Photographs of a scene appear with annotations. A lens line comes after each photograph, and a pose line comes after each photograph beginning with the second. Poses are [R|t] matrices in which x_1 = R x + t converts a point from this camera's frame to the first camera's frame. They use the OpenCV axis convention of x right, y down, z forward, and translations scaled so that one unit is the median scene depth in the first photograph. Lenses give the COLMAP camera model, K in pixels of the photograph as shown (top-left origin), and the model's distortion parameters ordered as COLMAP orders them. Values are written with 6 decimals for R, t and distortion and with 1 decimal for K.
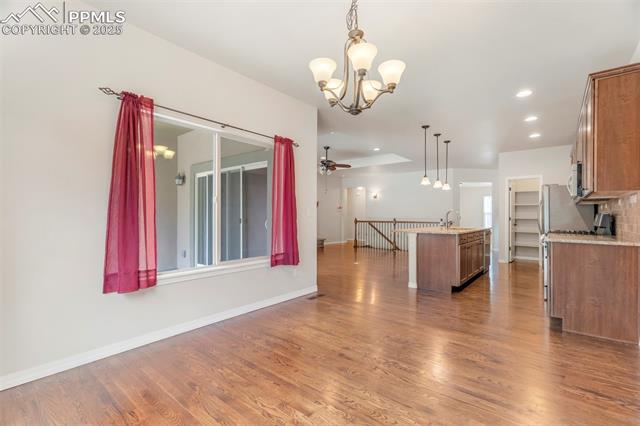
lens RADIAL K [[292.7, 0, 317.4], [0, 292.7, 216.4], [0, 0, 1]] dist [0.003058, 0.005297]
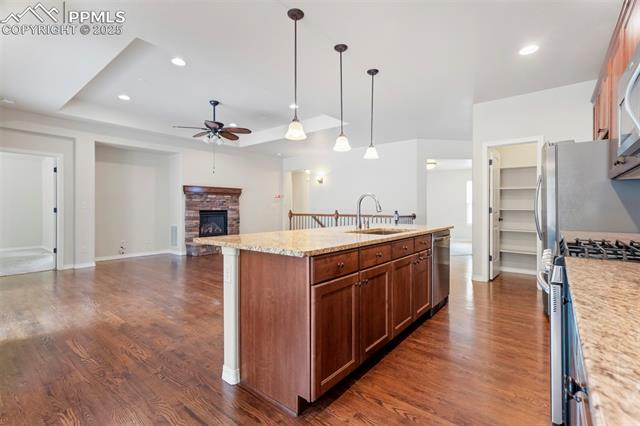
lens RADIAL K [[292.7, 0, 318.2], [0, 292.7, 209.8], [0, 0, 1]] dist [0.003058, 0.005297]
pose [[0.999965, -0.003829, 0.007376, 0.268236], [0.003806, 0.999988, 0.003110, 0.004142], [-0.007388, -0.003082, 0.999968, 0.356887]]
